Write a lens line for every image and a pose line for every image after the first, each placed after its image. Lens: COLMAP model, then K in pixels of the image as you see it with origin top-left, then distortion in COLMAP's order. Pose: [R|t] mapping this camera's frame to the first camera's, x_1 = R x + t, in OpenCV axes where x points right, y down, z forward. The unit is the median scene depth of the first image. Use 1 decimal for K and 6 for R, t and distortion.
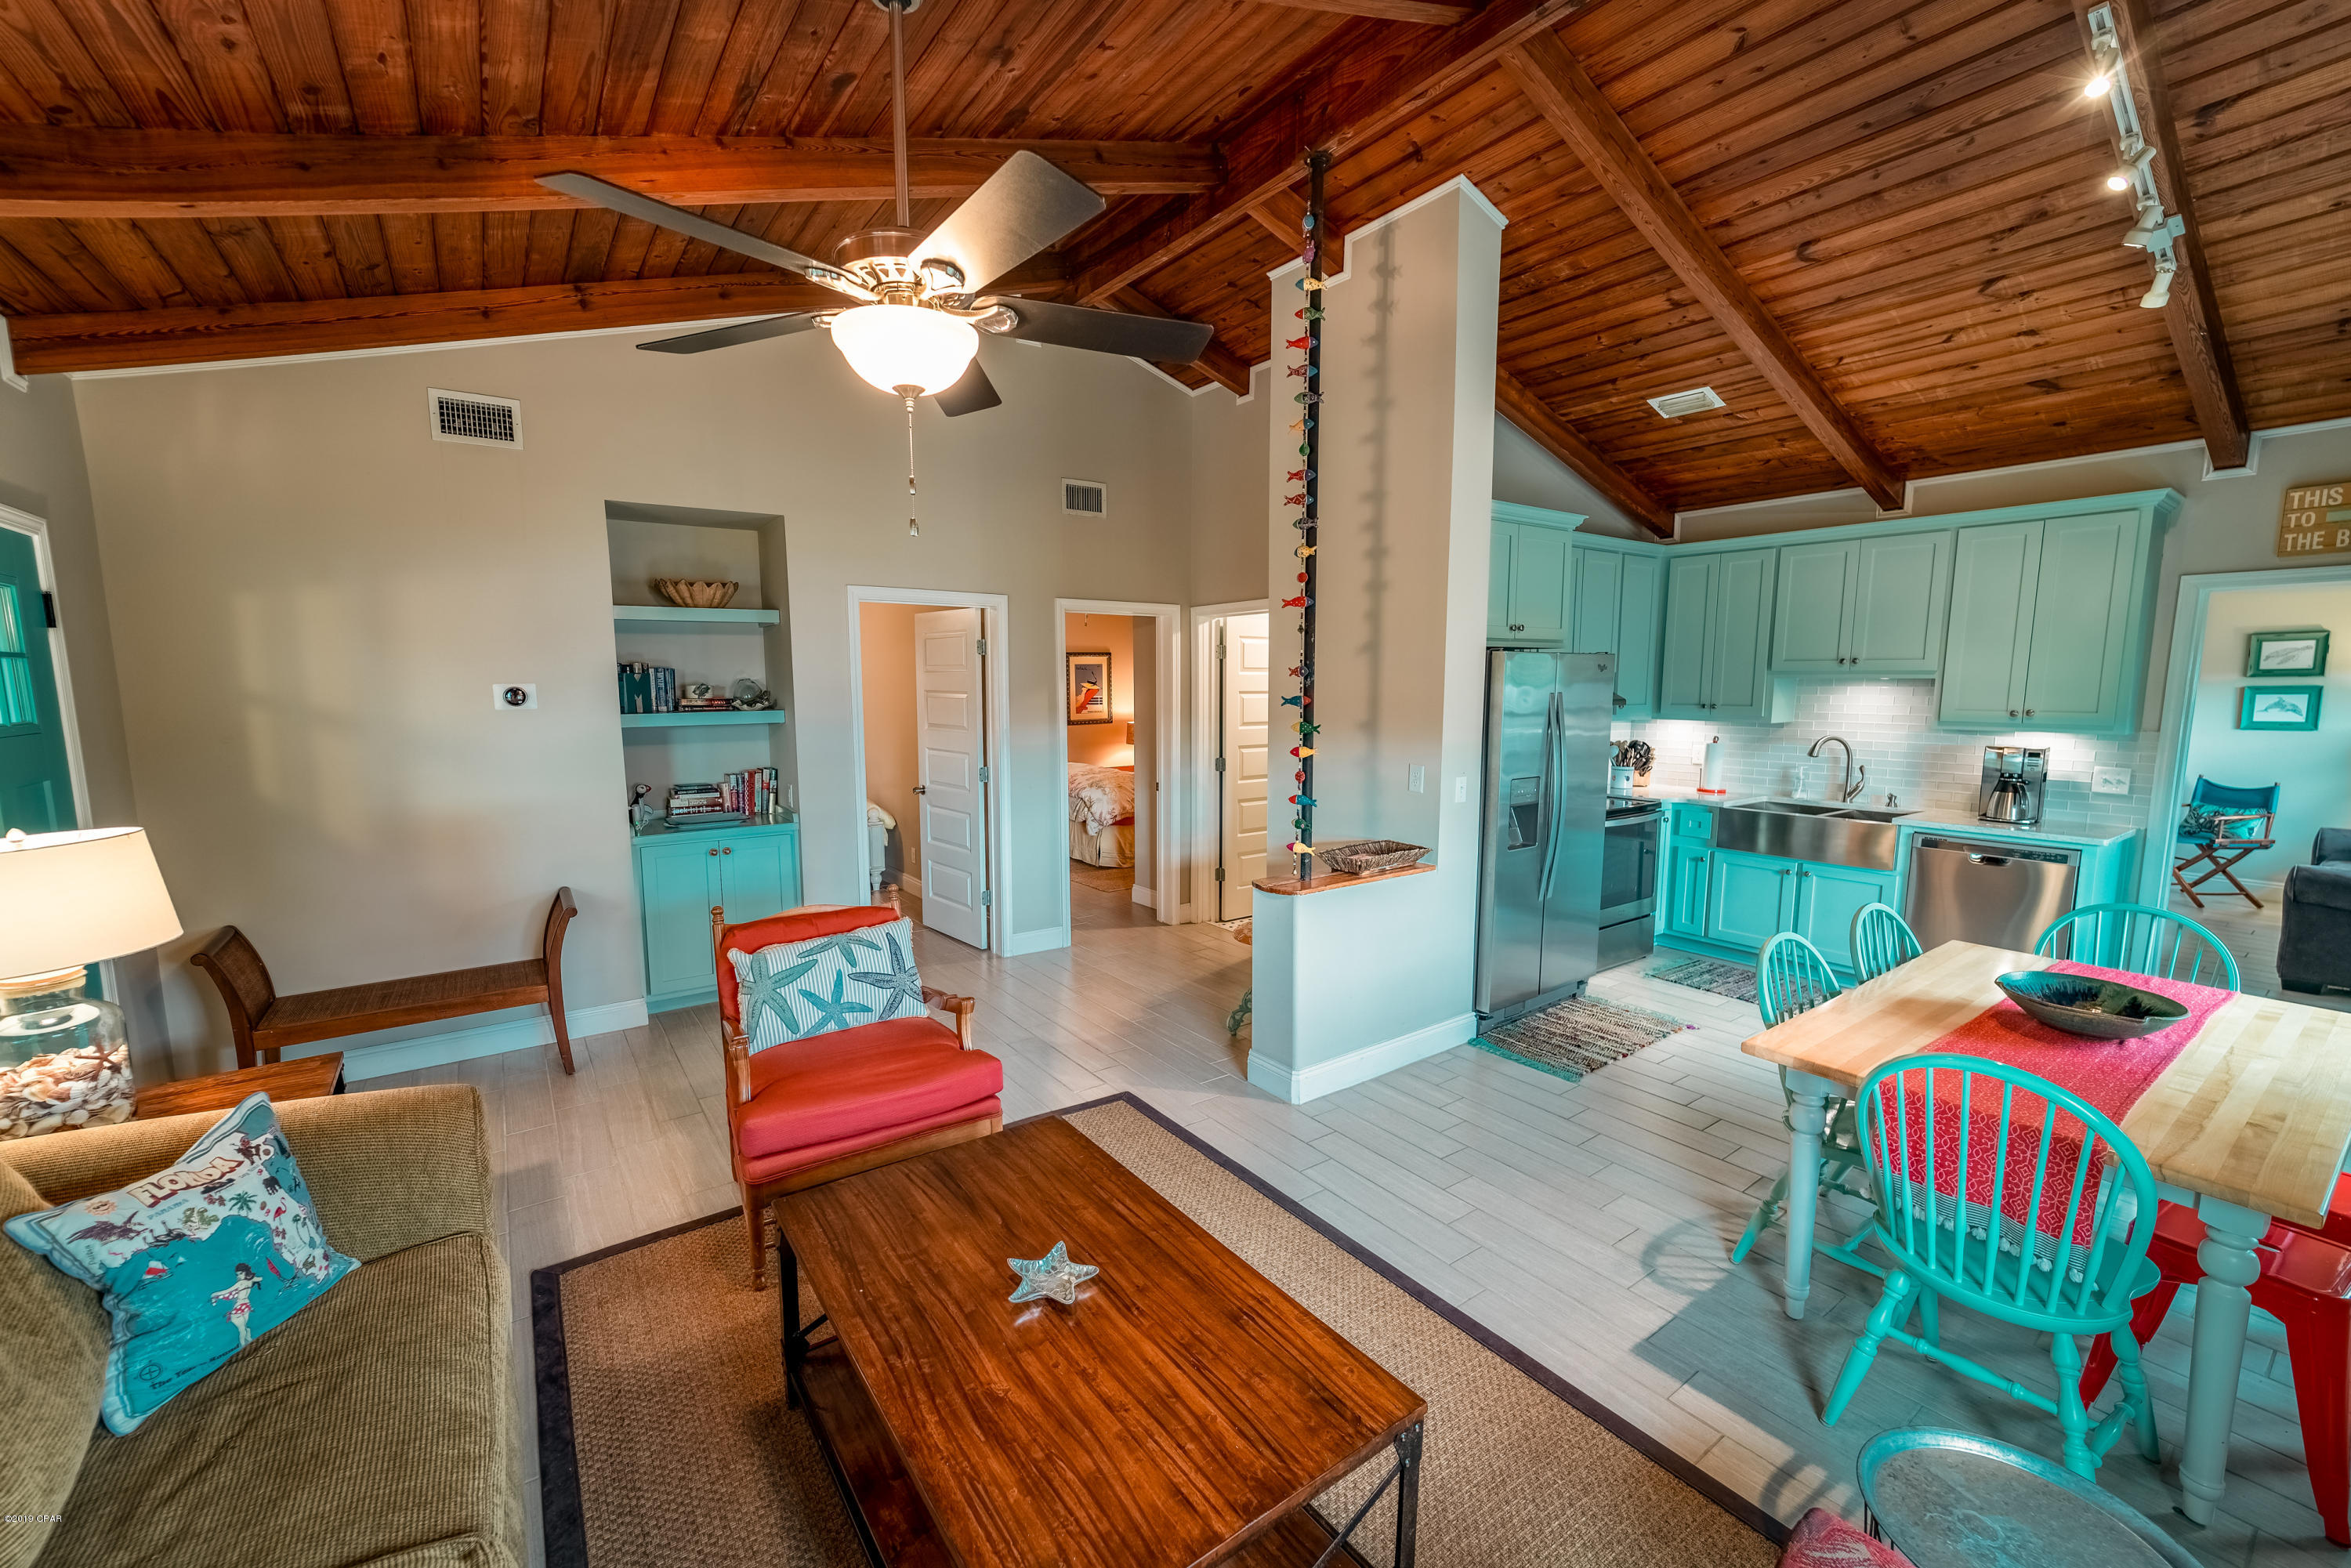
lens RADIAL K [[937.8, 0, 1180.2], [0, 937.8, 795.3], [0, 0, 1]] dist [0.001847, 0.000086]
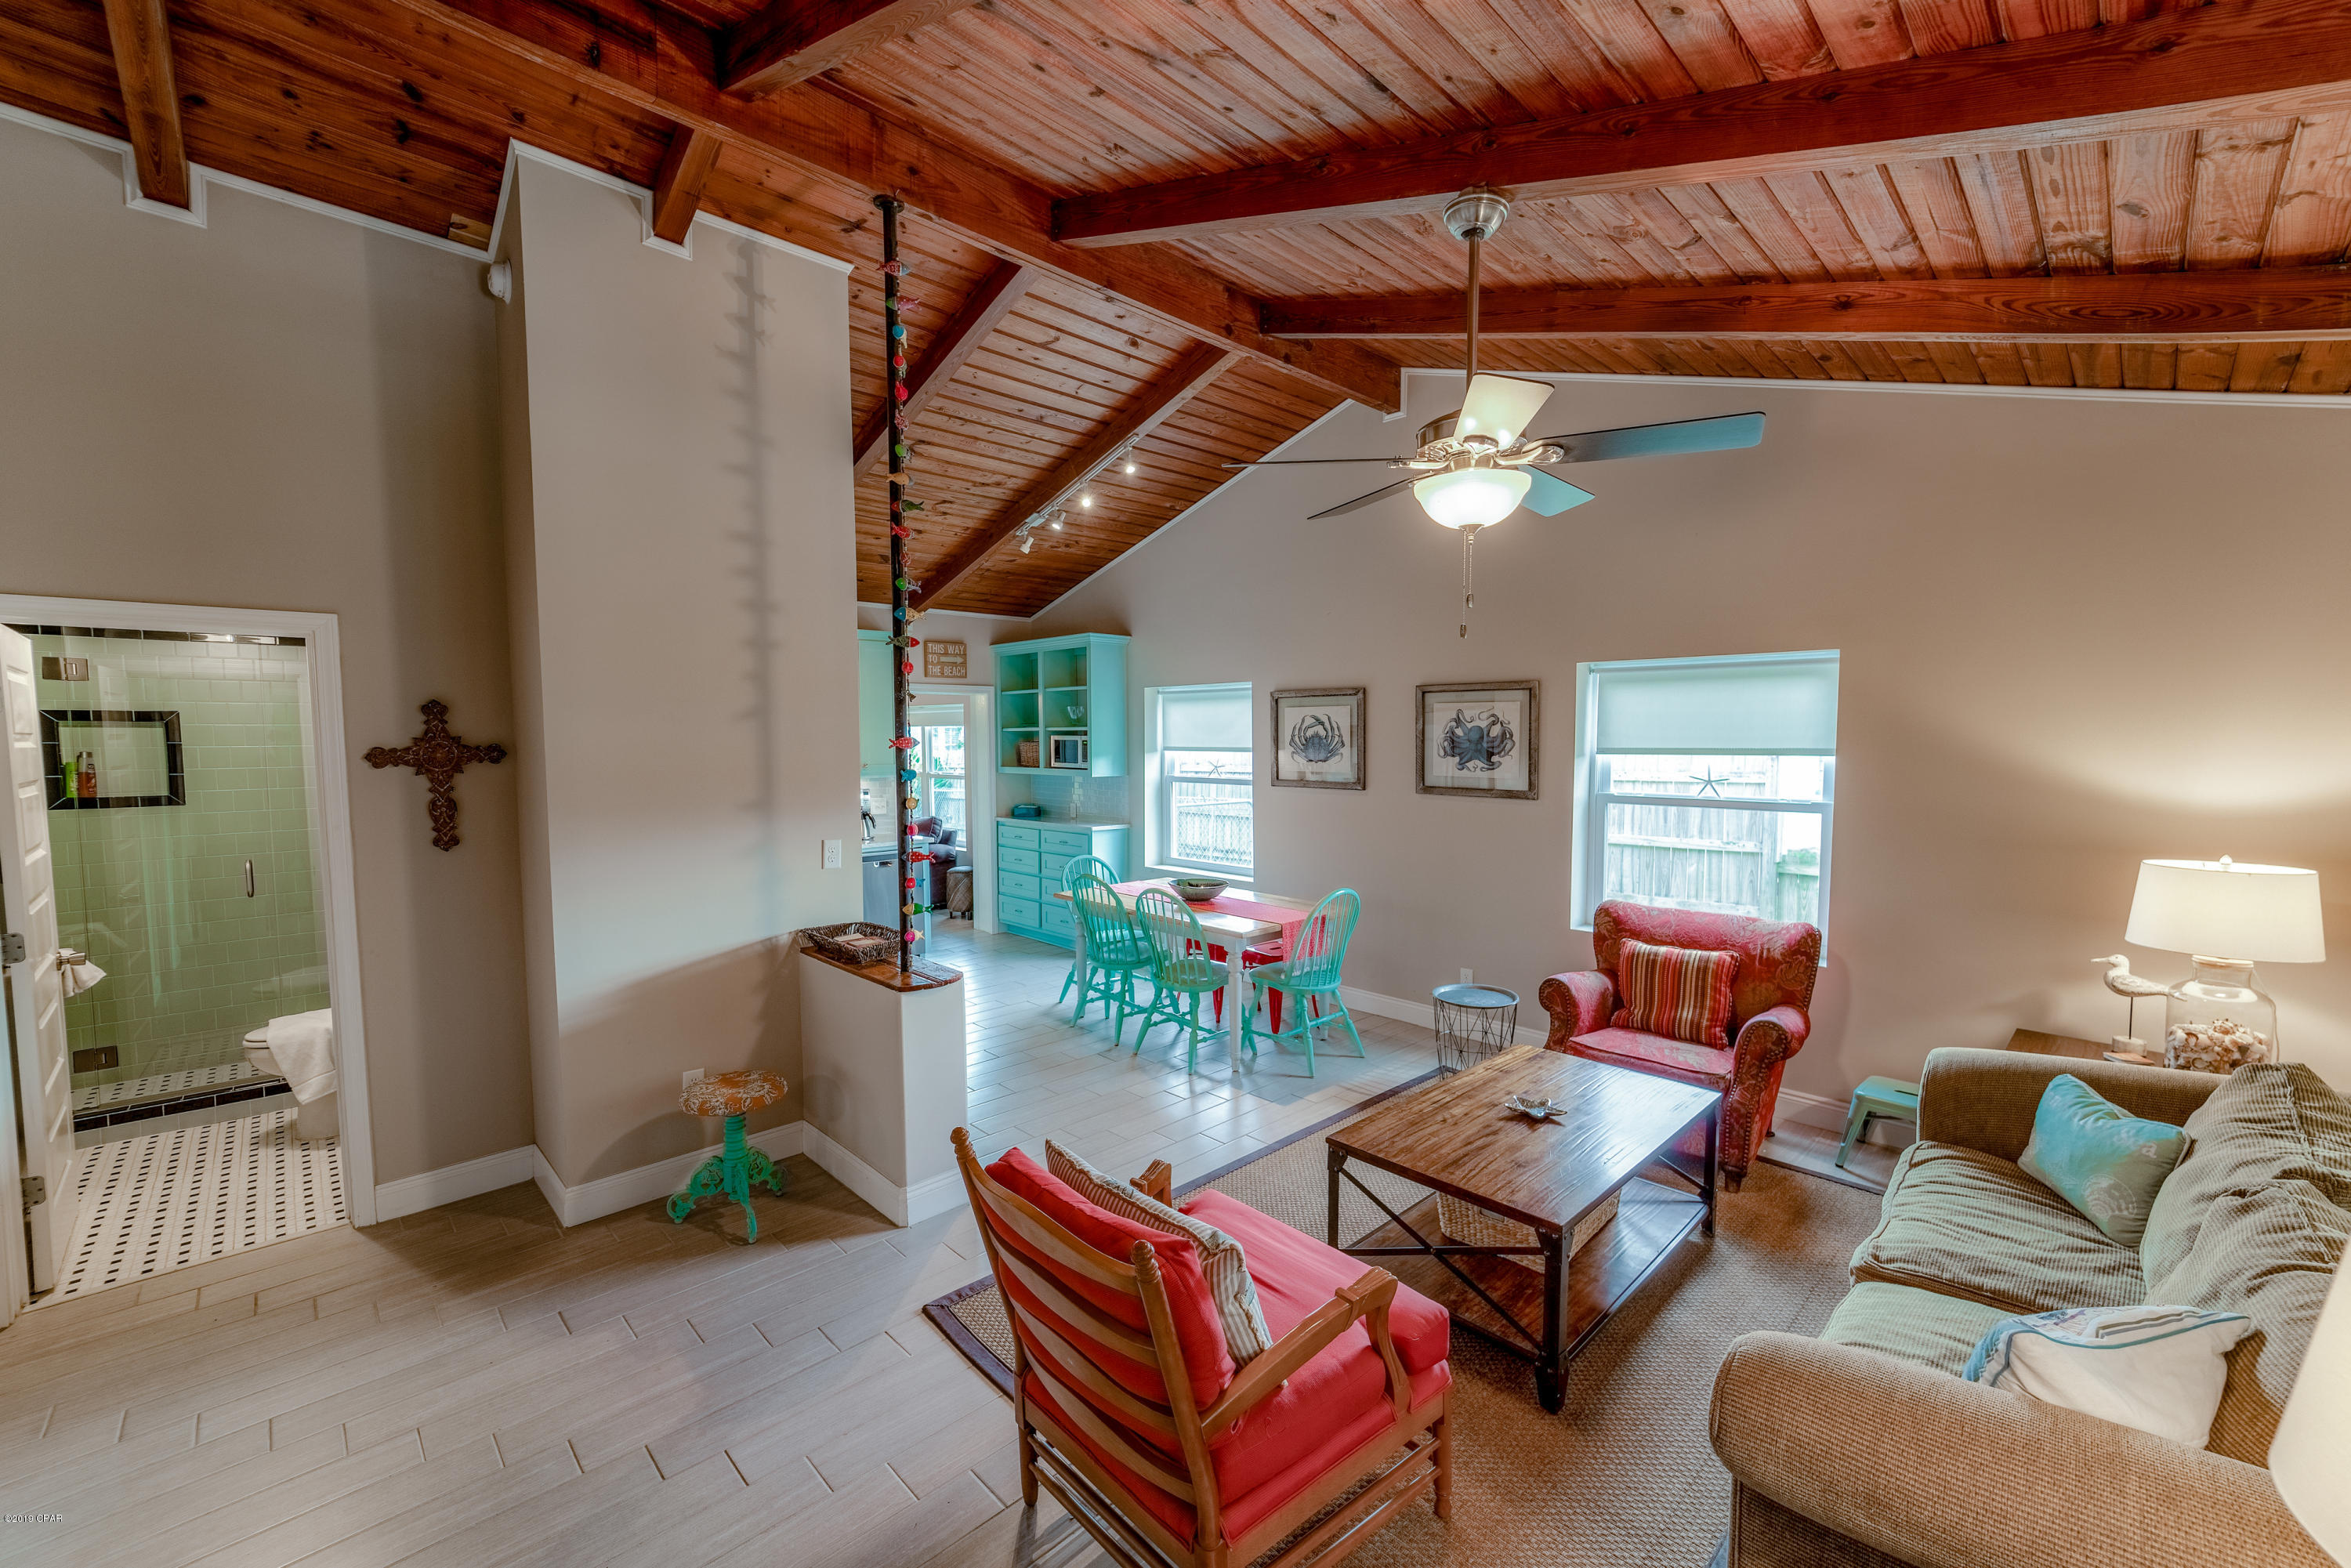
lens RADIAL K [[940.5, 0, 1177.7], [0, 940.5, 795.2], [0, 0, 1]] dist [0.000723, -0.000010]
pose [[-0.139904, -0.062800, 0.988172, -0.615445], [0.128783, 0.988356, 0.081045, -0.091249], [-0.981754, 0.138598, -0.130188, 0.654395]]
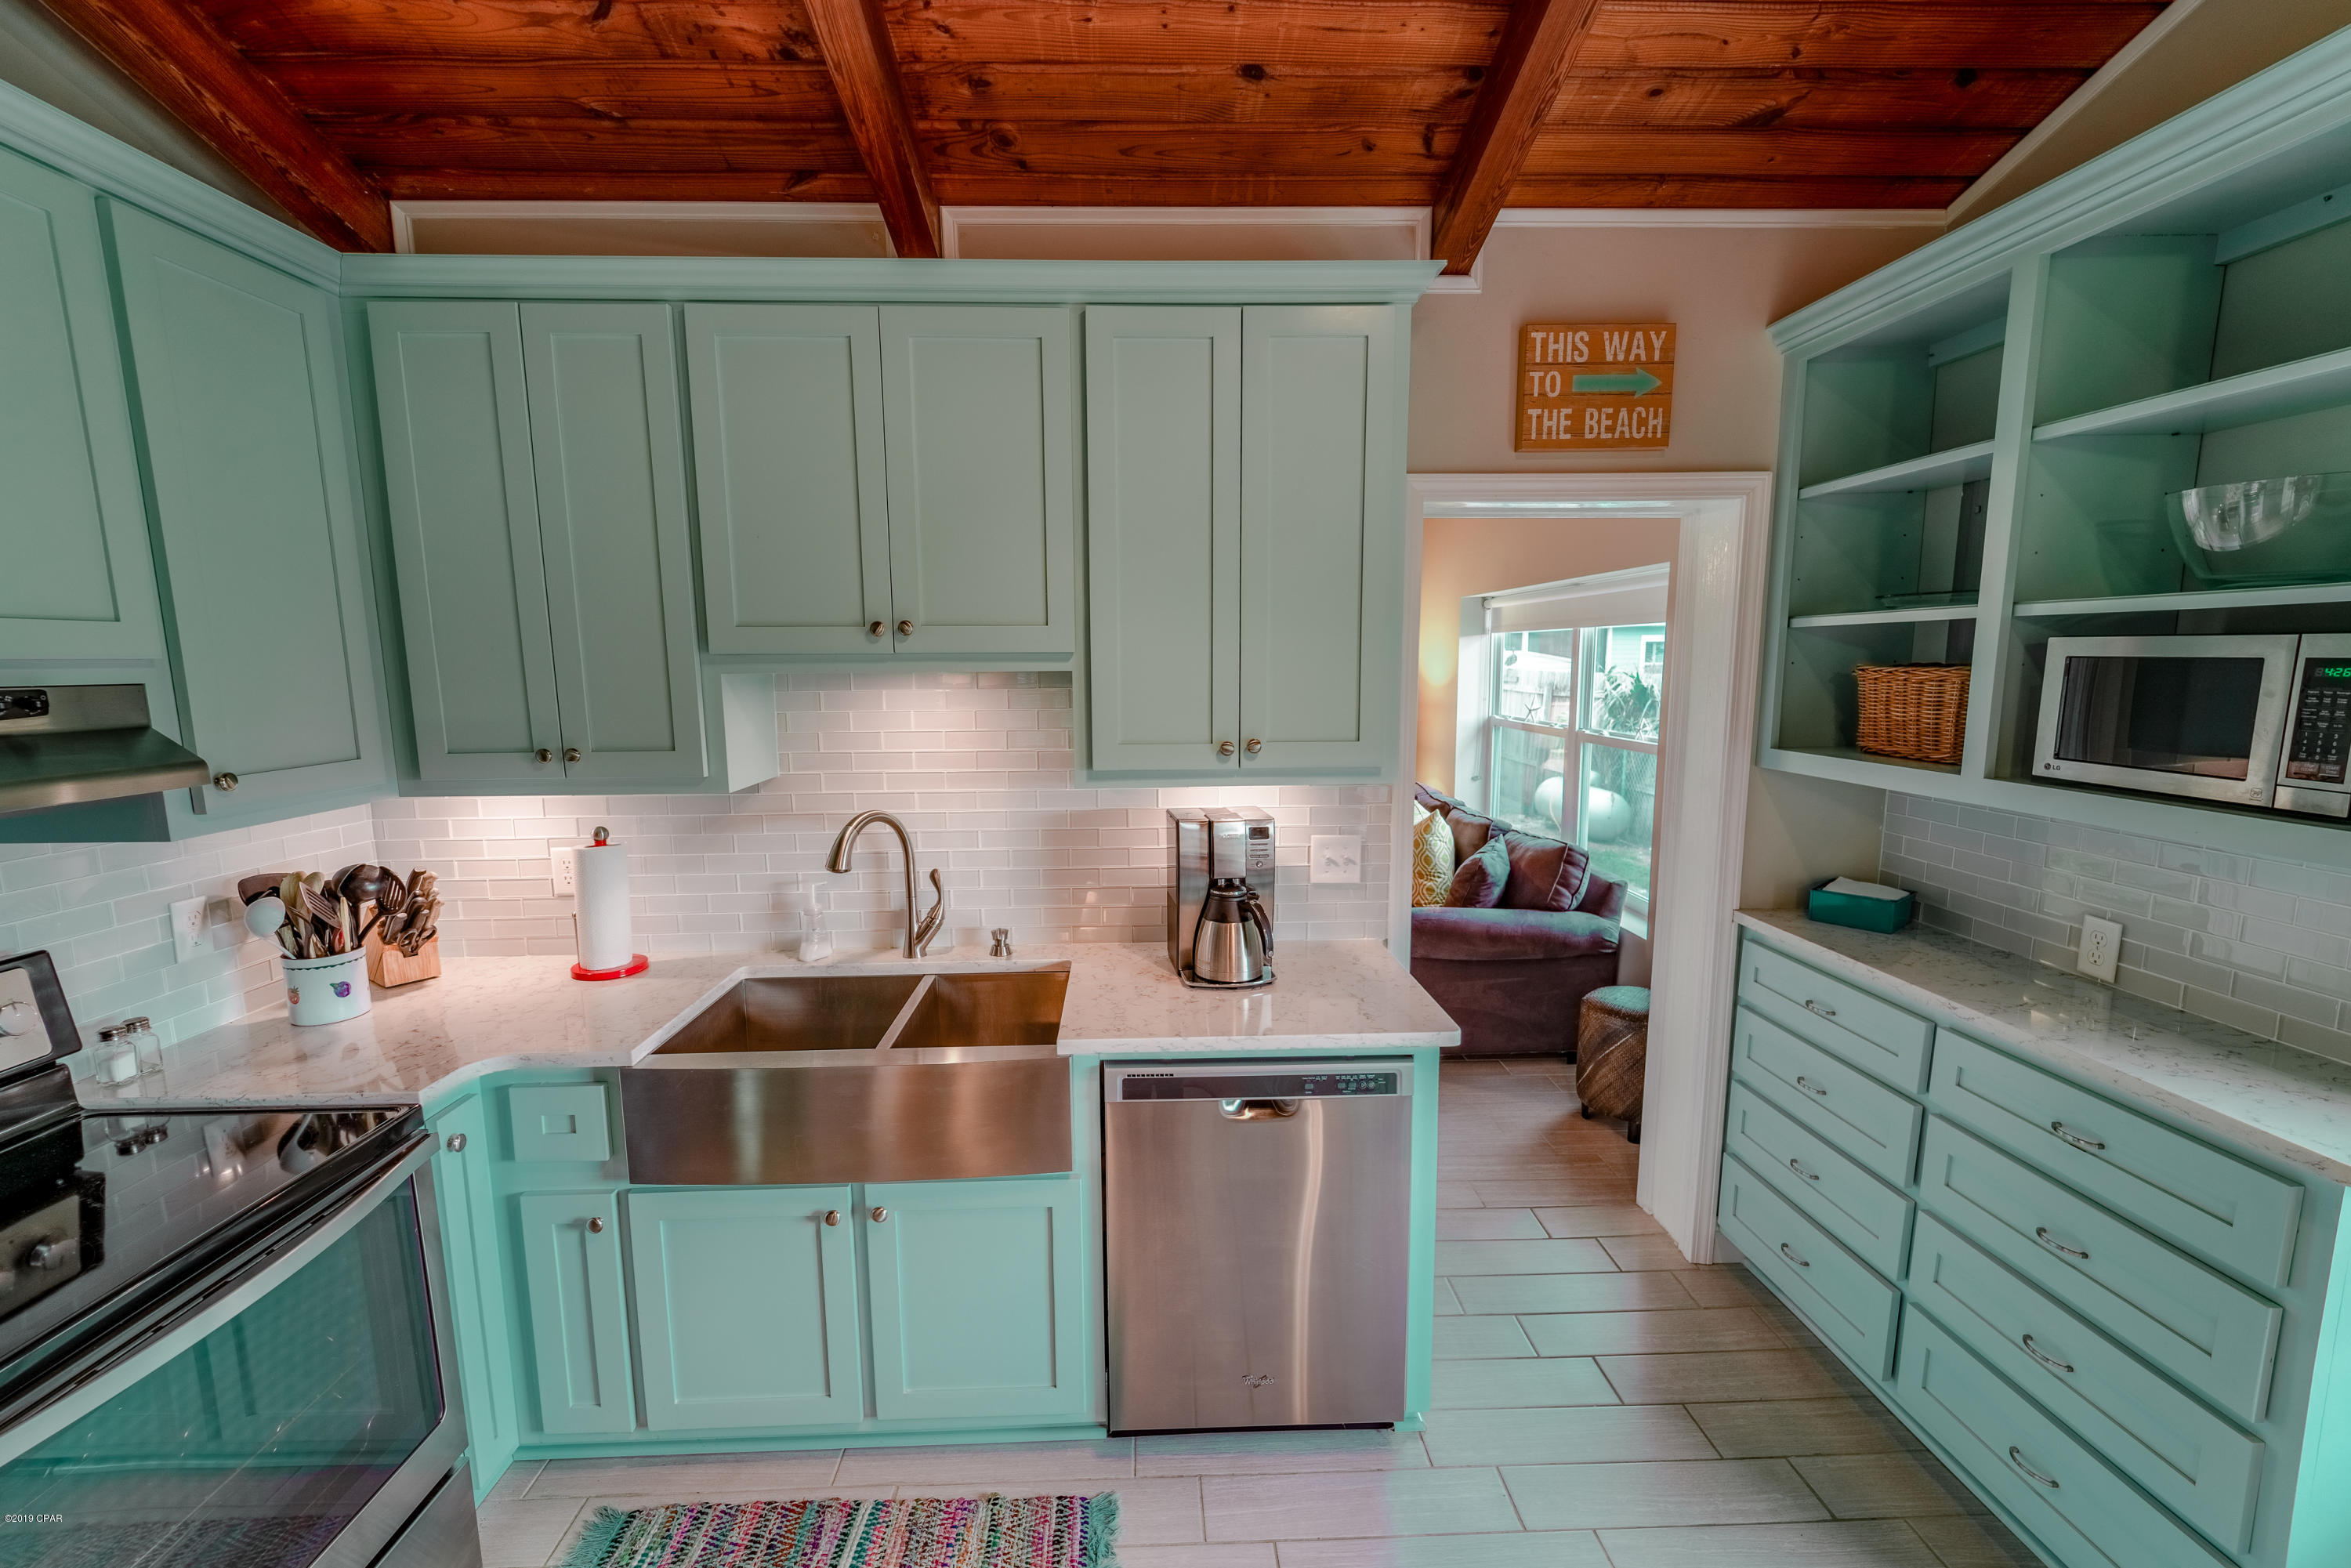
lens RADIAL K [[968.3, 0, 1162.6], [0, 968.3, 795.5], [0, 0, 1]] dist [0.000622, -0.000264]
pose [[0.558869, -0.120646, 0.820433, 0.455983], [0.111521, 0.991307, 0.069806, -0.093337], [-0.821723, 0.052483, 0.567466, 0.712124]]
